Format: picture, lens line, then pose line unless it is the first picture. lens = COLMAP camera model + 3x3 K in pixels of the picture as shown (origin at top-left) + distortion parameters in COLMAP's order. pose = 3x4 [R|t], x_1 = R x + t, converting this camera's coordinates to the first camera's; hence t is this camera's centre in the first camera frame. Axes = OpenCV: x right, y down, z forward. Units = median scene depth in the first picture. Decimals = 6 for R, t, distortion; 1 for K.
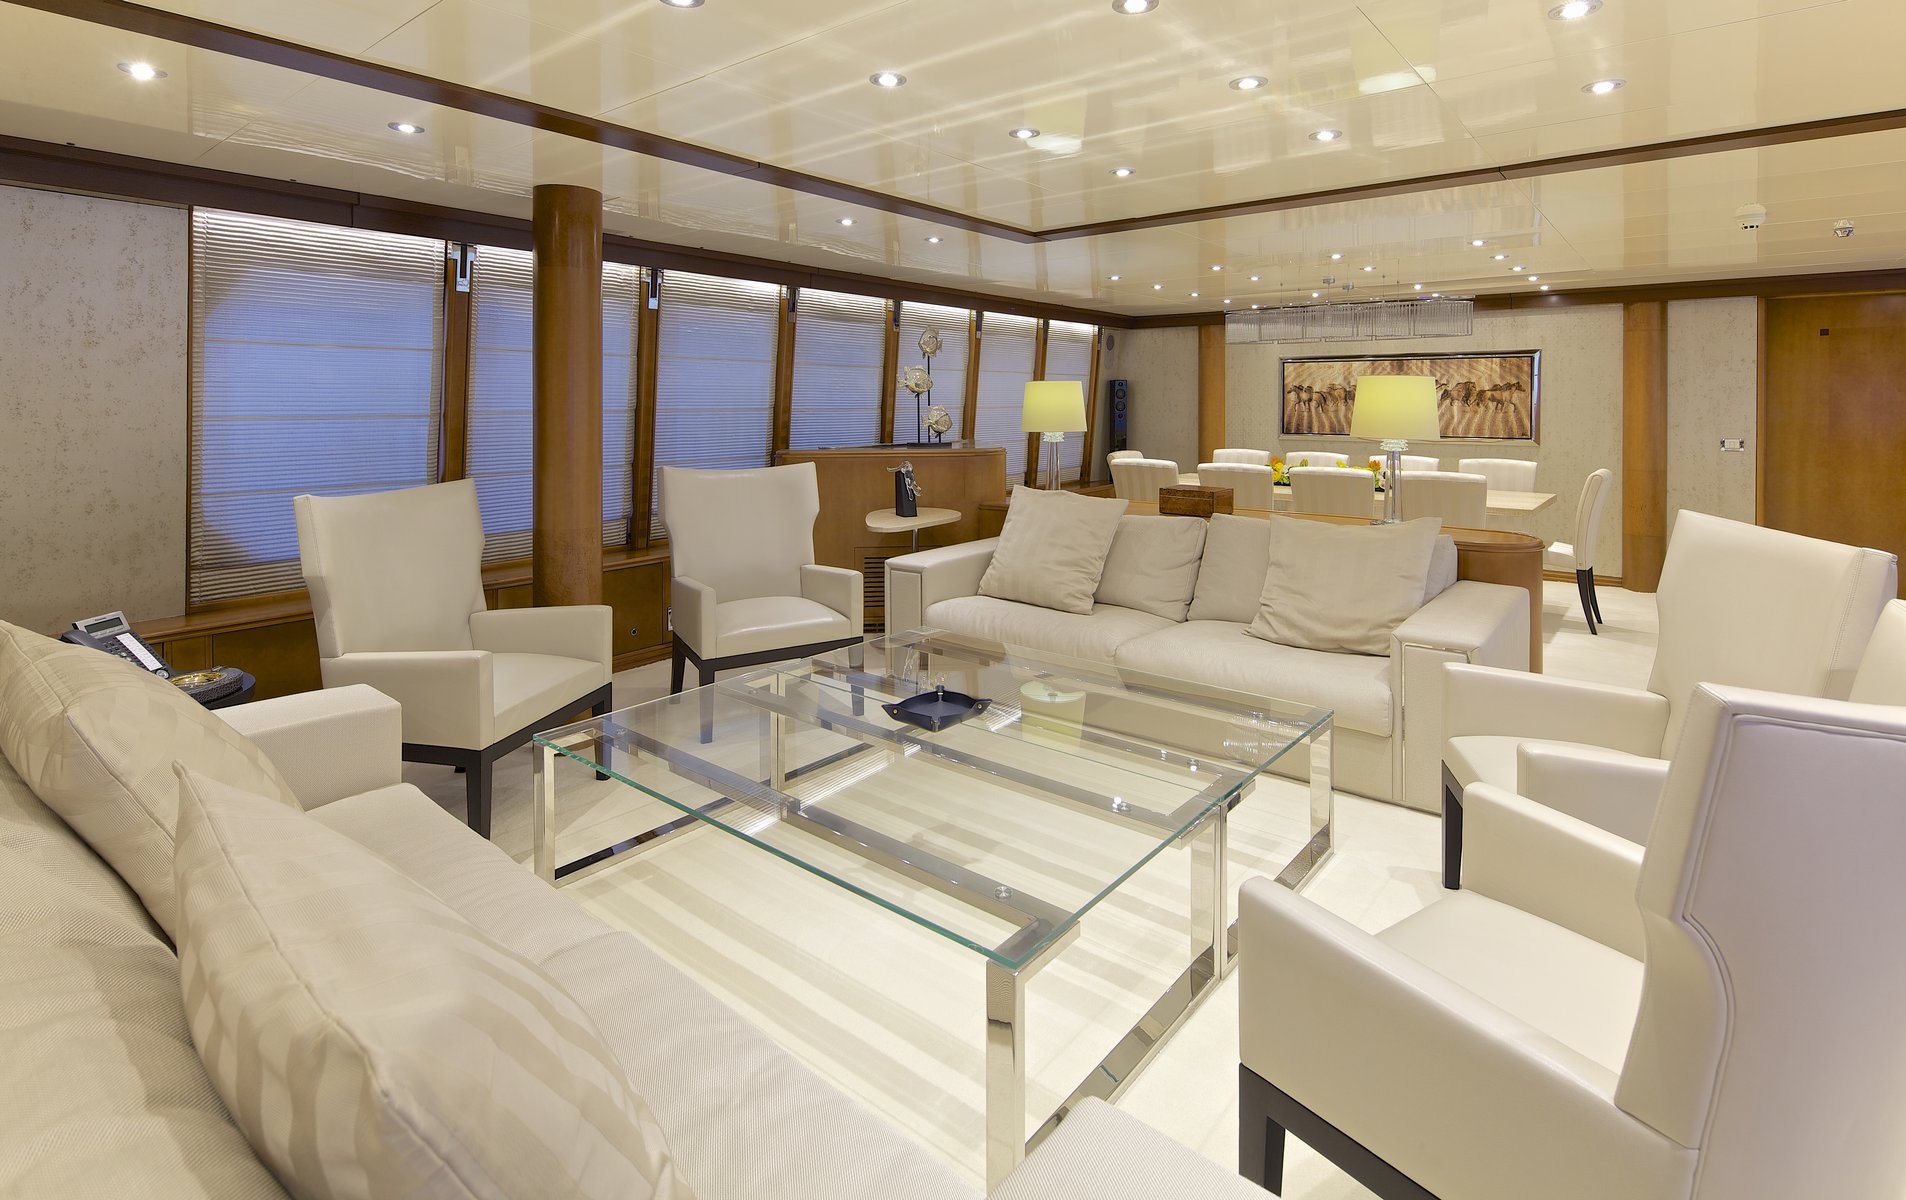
lens RADIAL K [[926.0, 0, 945.2], [0, 926.0, 406.5], [0, 0, 1]] dist [0.003142, 0.000121]
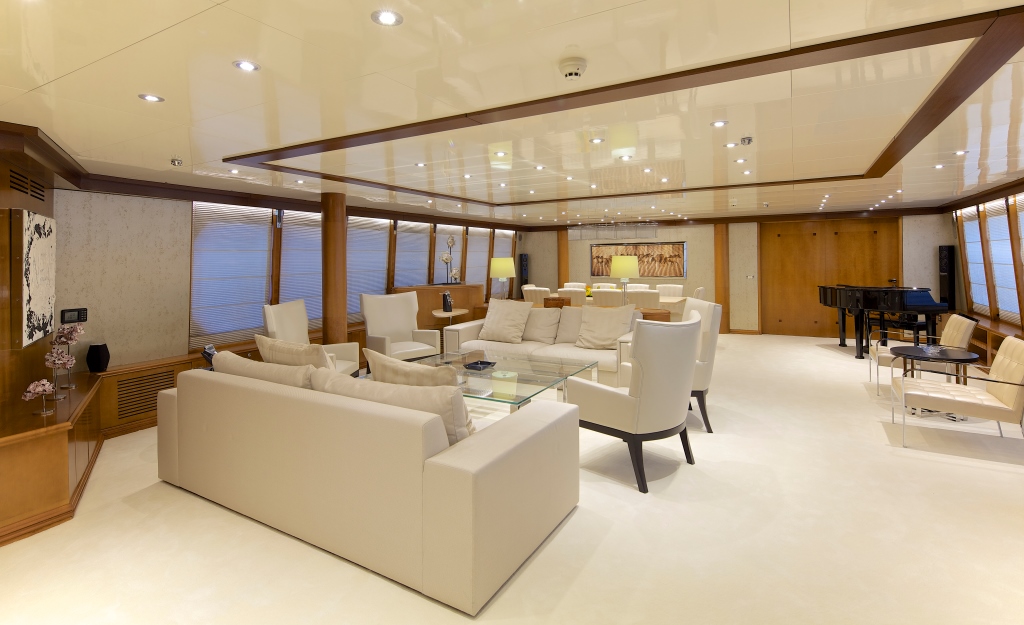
lens RADIAL K [[493.8, 0, 511.3], [0, 493.8, 259.1], [0, 0, 1]] dist [-0.000900, 0.000000]
pose [[0.985080, -0.013226, 0.171587, -0.087429], [0.014408, 0.999880, -0.005640, -0.014597], [-0.171492, 0.008028, 0.985153, -0.326624]]
